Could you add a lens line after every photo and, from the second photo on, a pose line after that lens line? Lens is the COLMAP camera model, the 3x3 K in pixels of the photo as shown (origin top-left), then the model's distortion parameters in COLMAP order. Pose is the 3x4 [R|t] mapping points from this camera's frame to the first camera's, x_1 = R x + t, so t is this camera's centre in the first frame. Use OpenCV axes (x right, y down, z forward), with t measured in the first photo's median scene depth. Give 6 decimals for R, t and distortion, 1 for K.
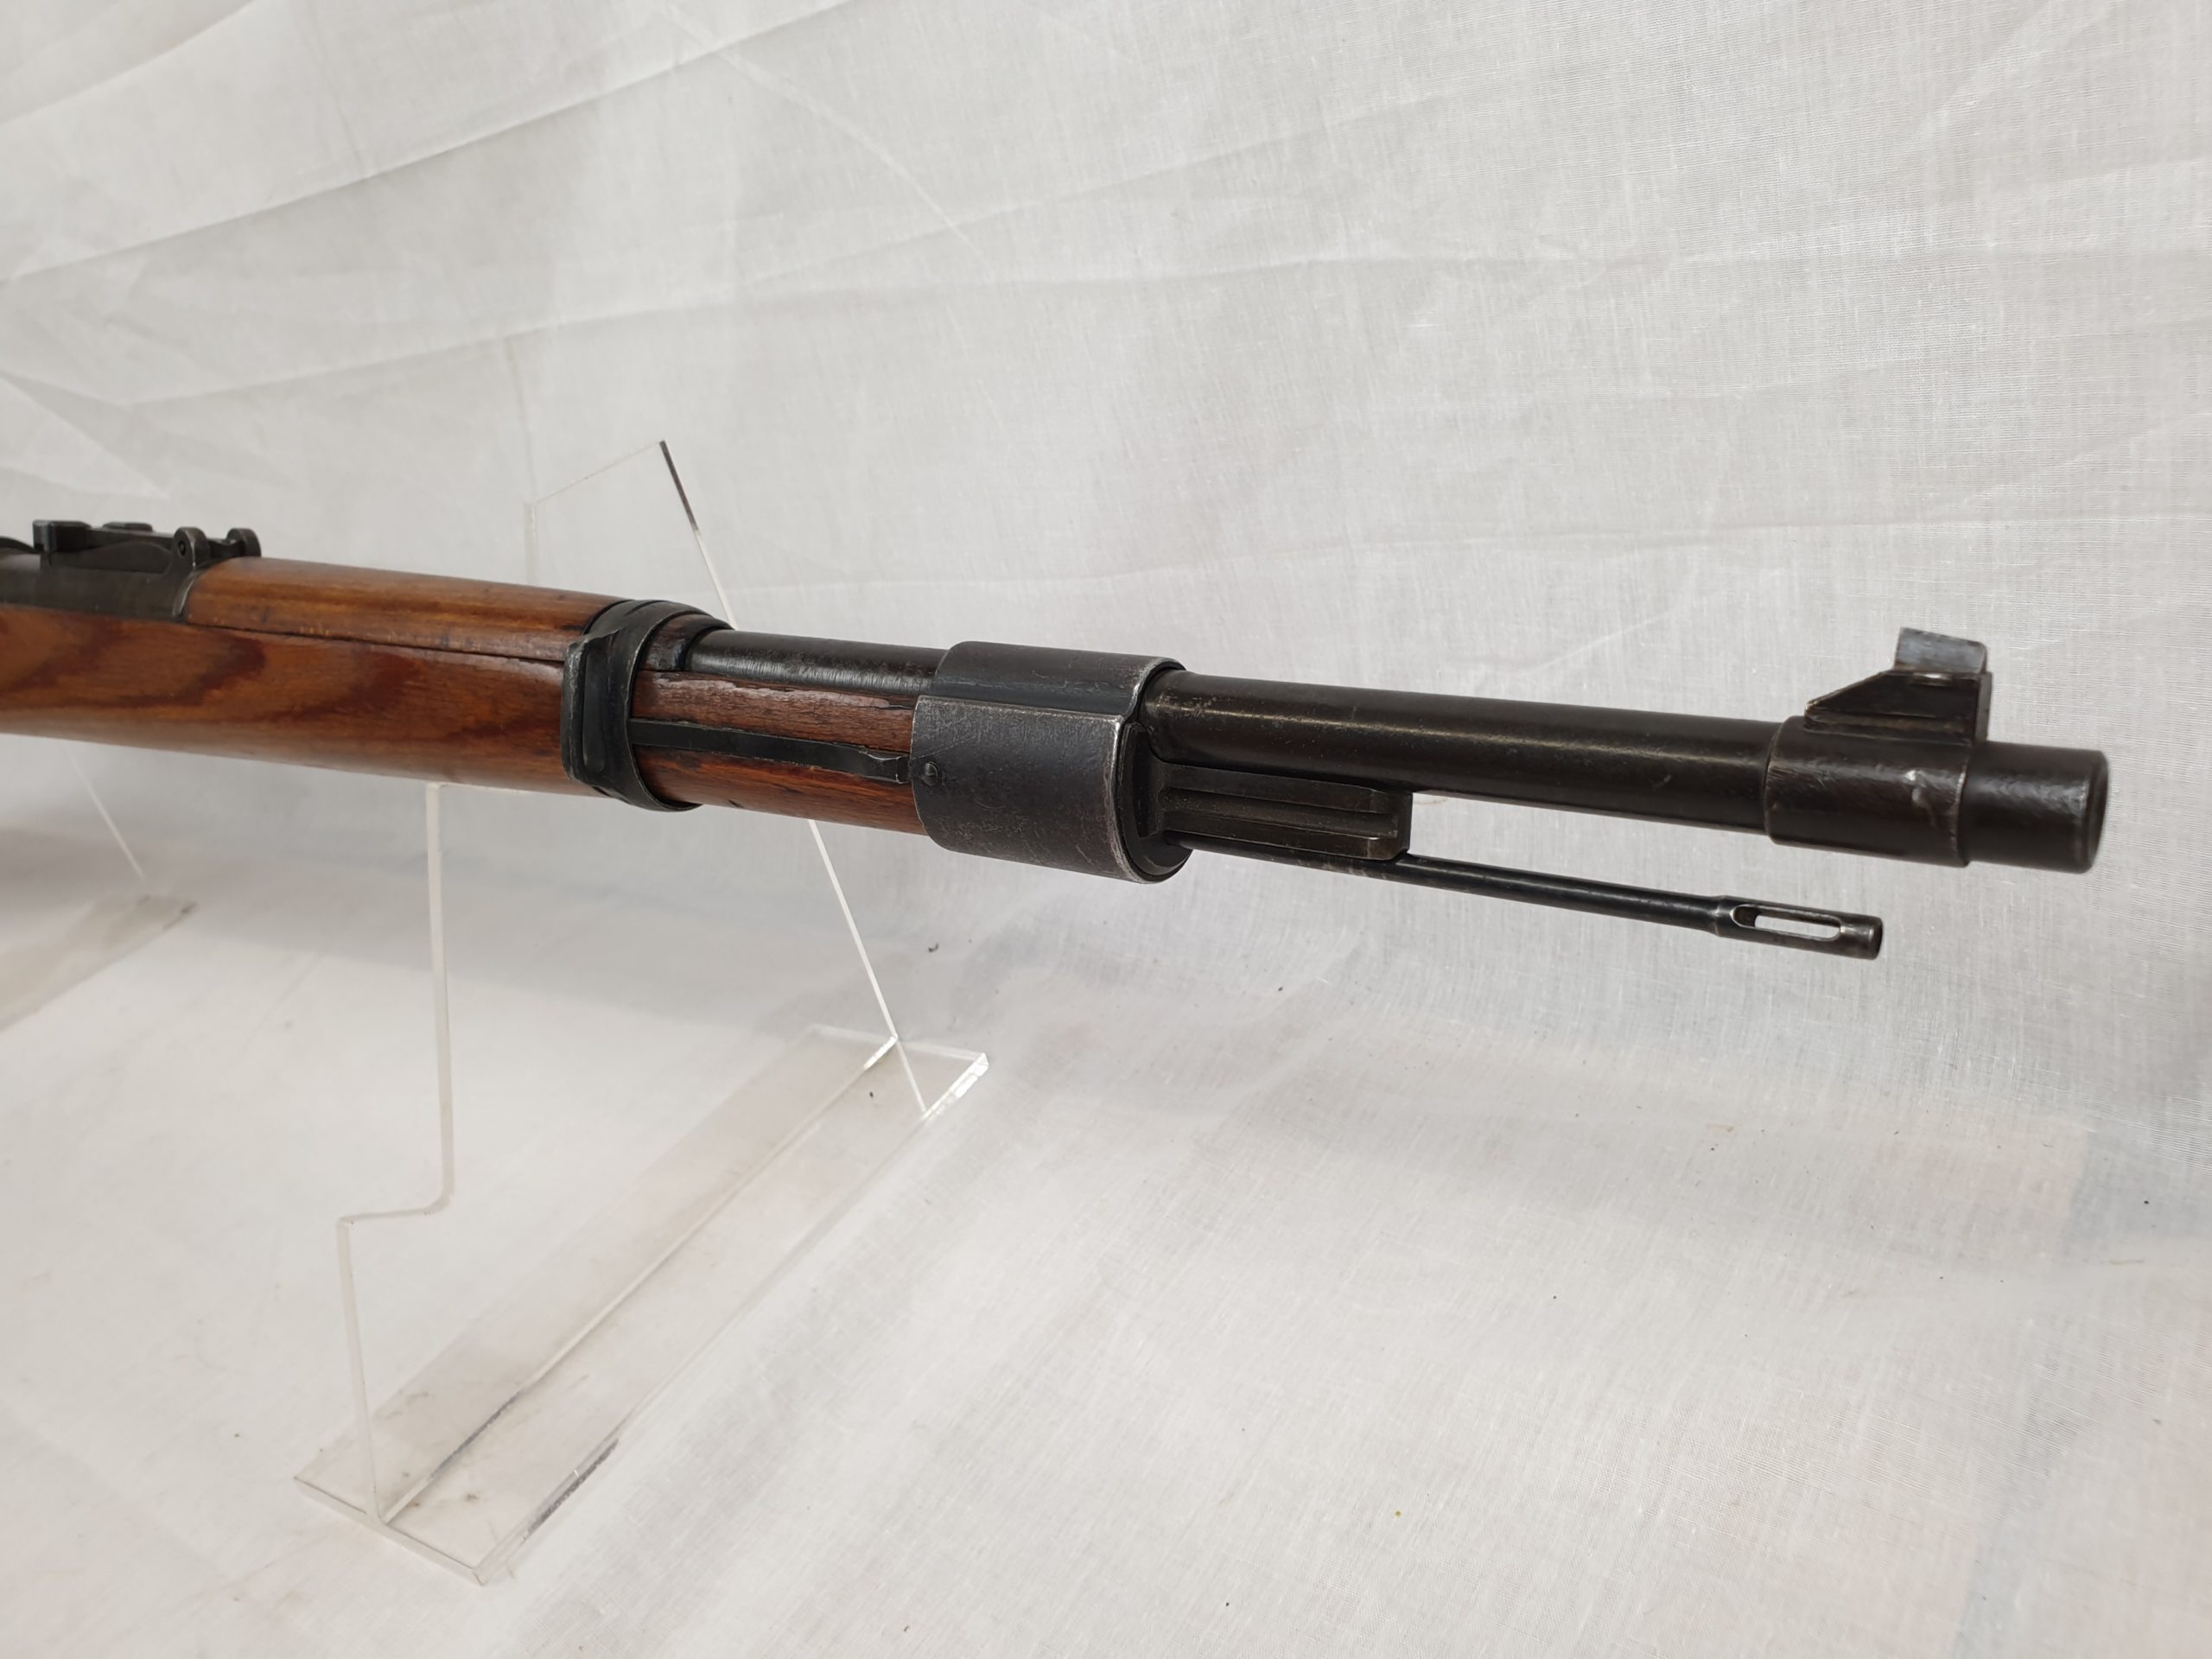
lens RADIAL K [[1725.8, 0, 1168.8], [0, 1725.8, 819.4], [0, 0, 1]] dist [-0.013209, 0.032262]
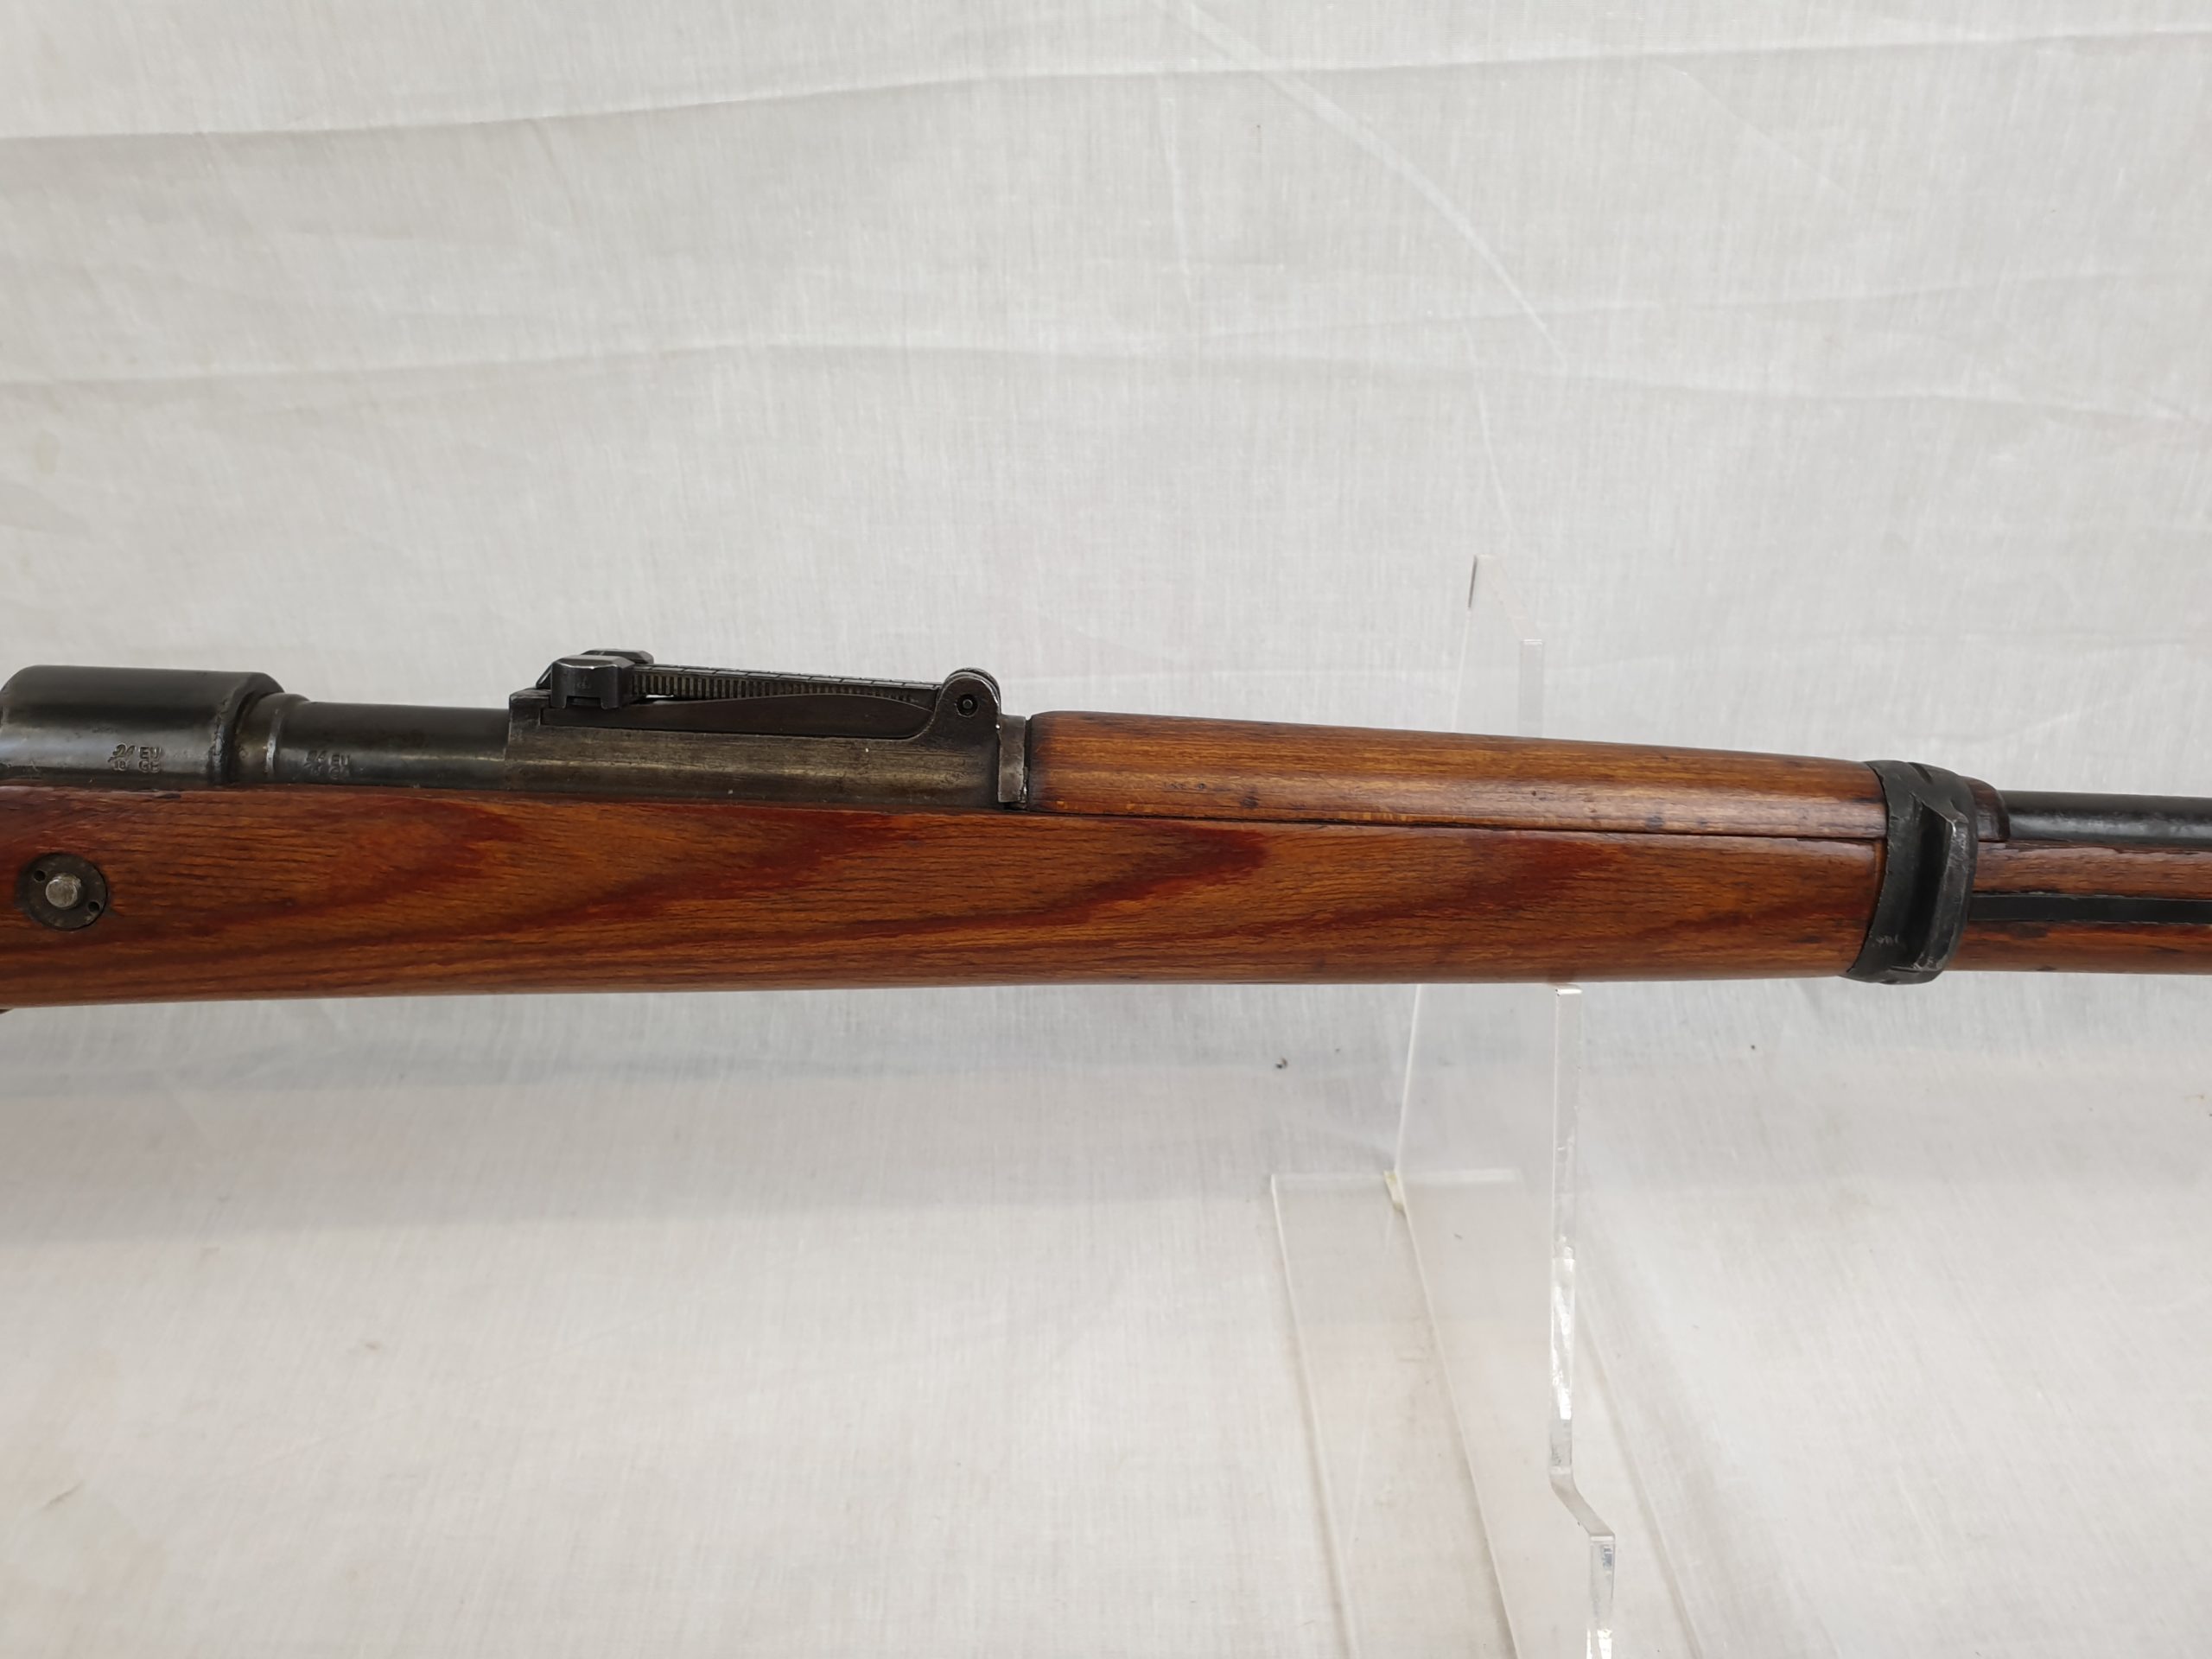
lens RADIAL K [[1718.5, 0, 1076.4], [0, 1718.5, 808.4], [0, 0, 1]] dist [-0.022332, 0.036231]
pose [[0.796547, -0.092647, 0.597436, -1.051182], [0.080246, 0.995647, 0.047410, -0.158140], [-0.599227, 0.010177, 0.800514, 0.458524]]
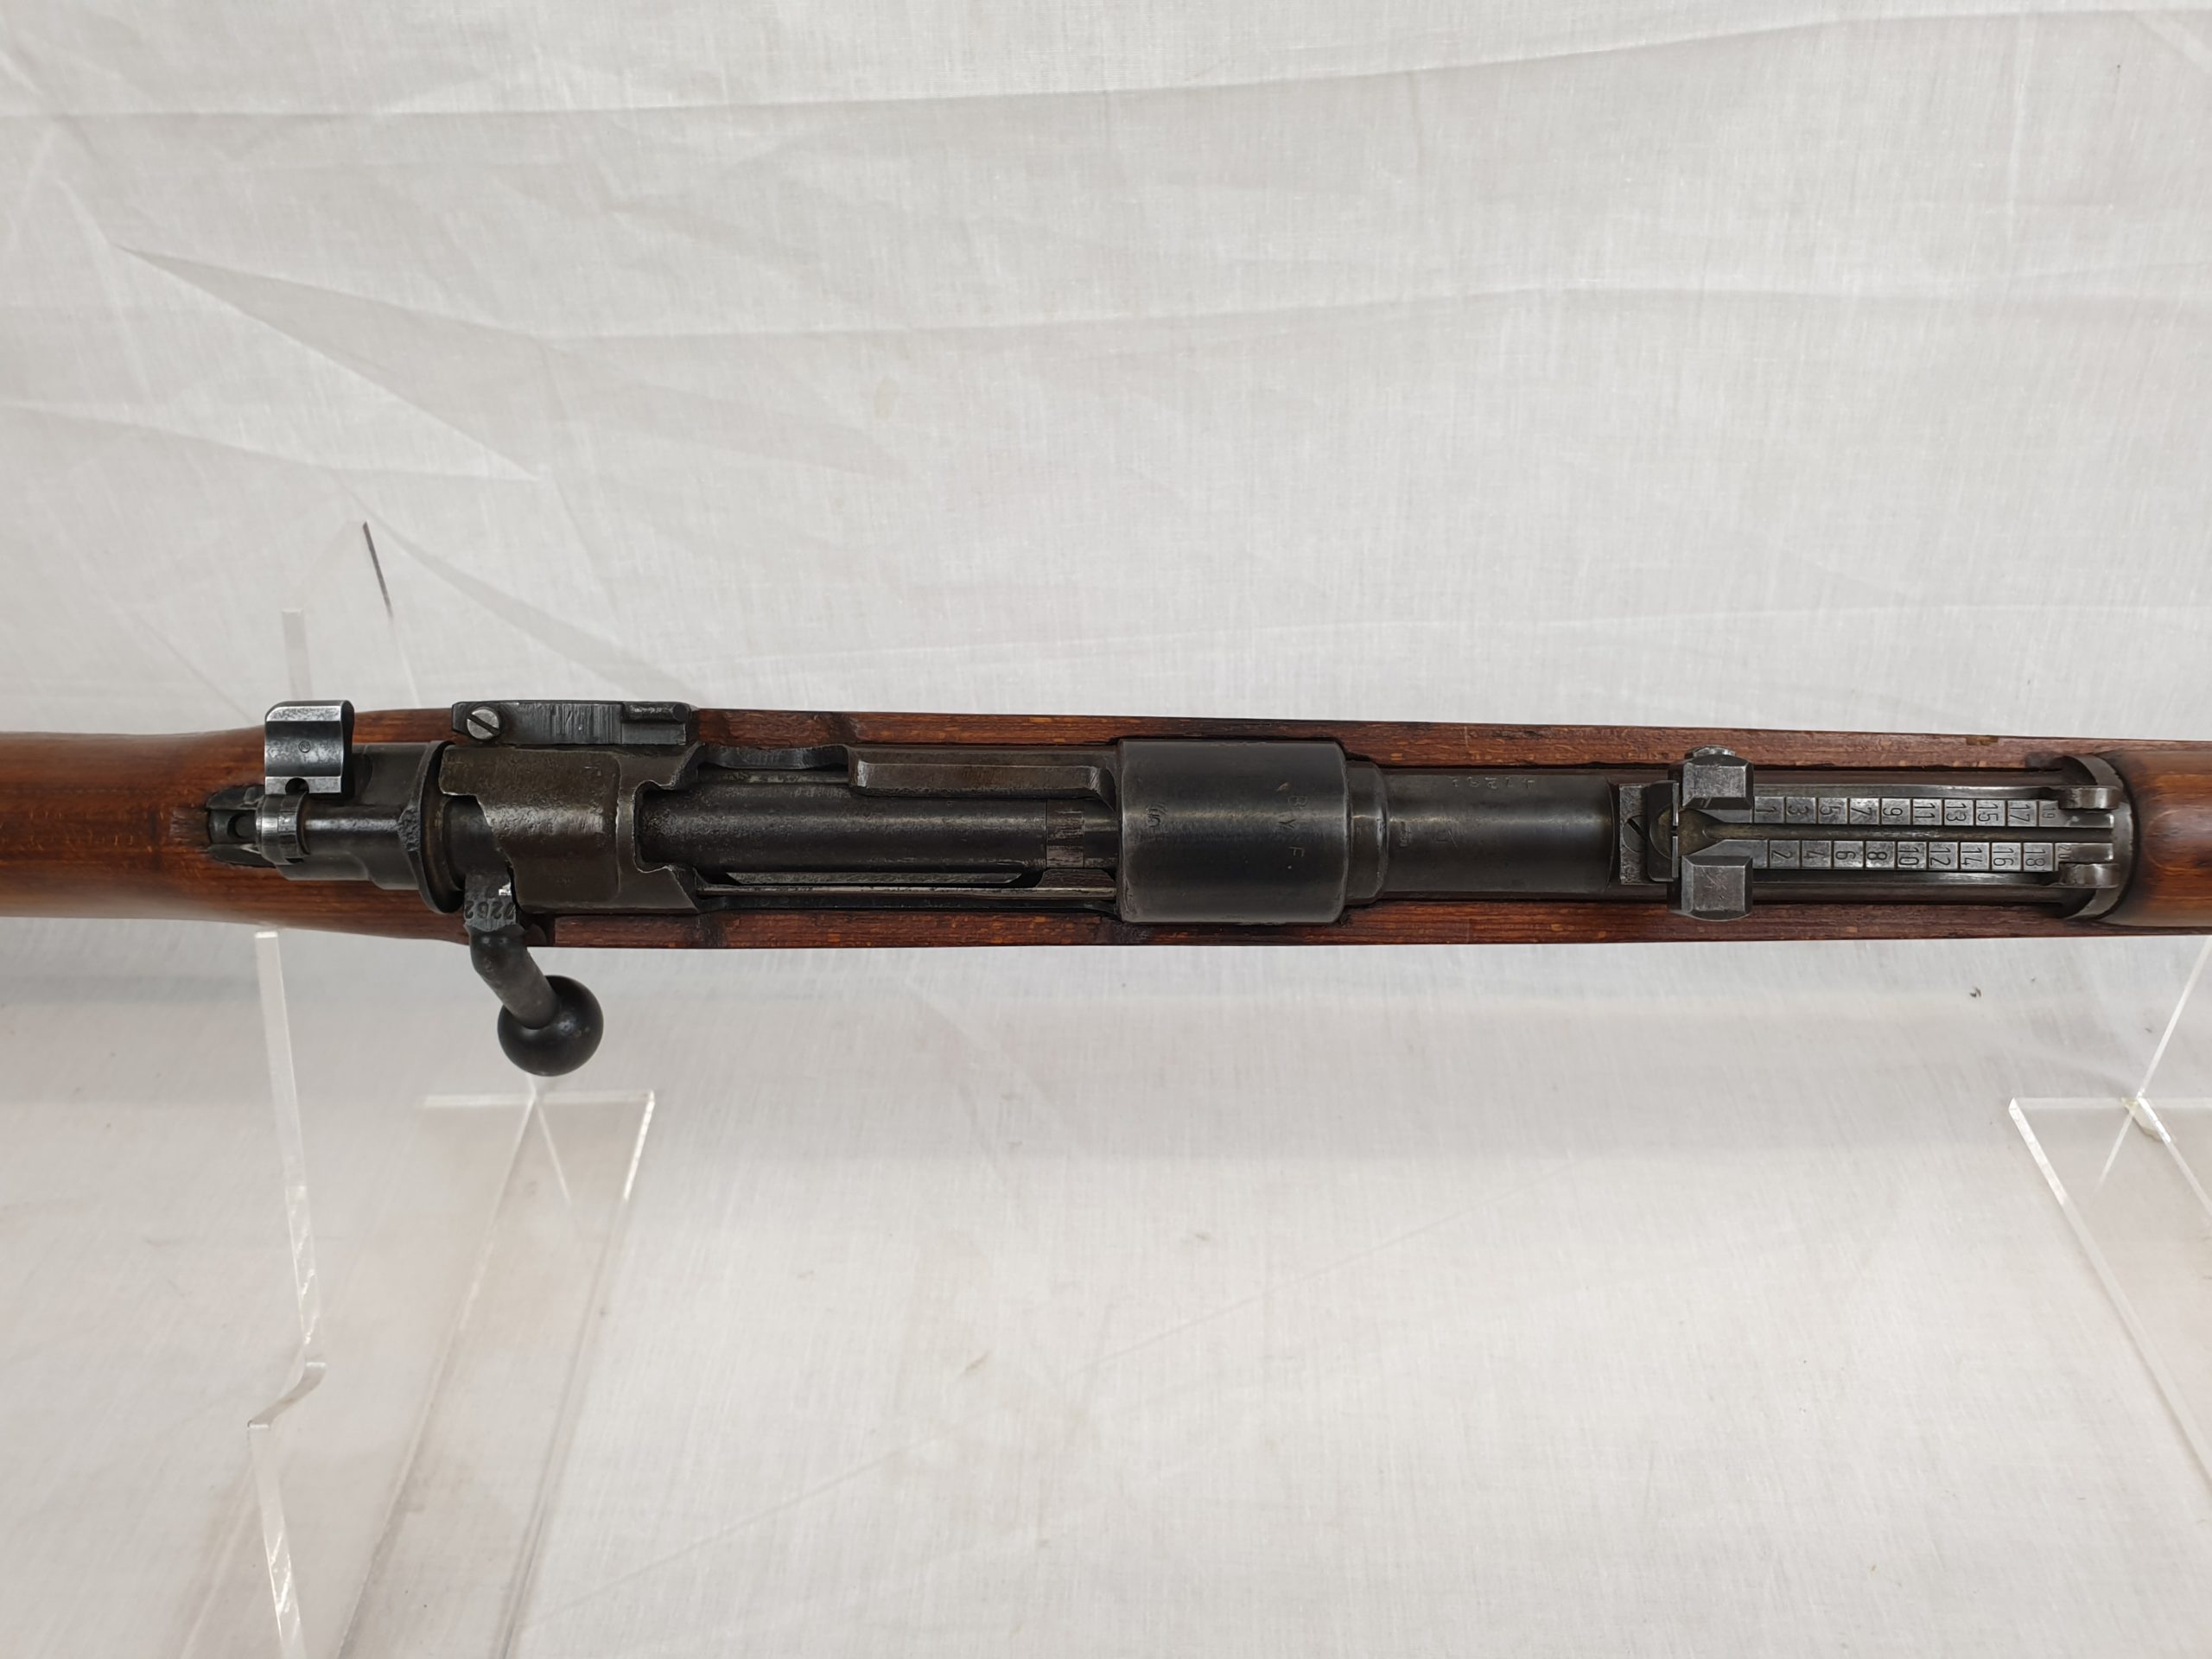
lens RADIAL K [[1730.5, 0, 1080.8], [0, 1730.5, 824.1], [0, 0, 1]] dist [-0.027323, 0.043905]
pose [[0.836281, -0.116024, 0.535885, -1.443430], [0.074427, 0.992330, 0.098701, -0.204200], [-0.543226, -0.042657, 0.838502, 0.662318]]
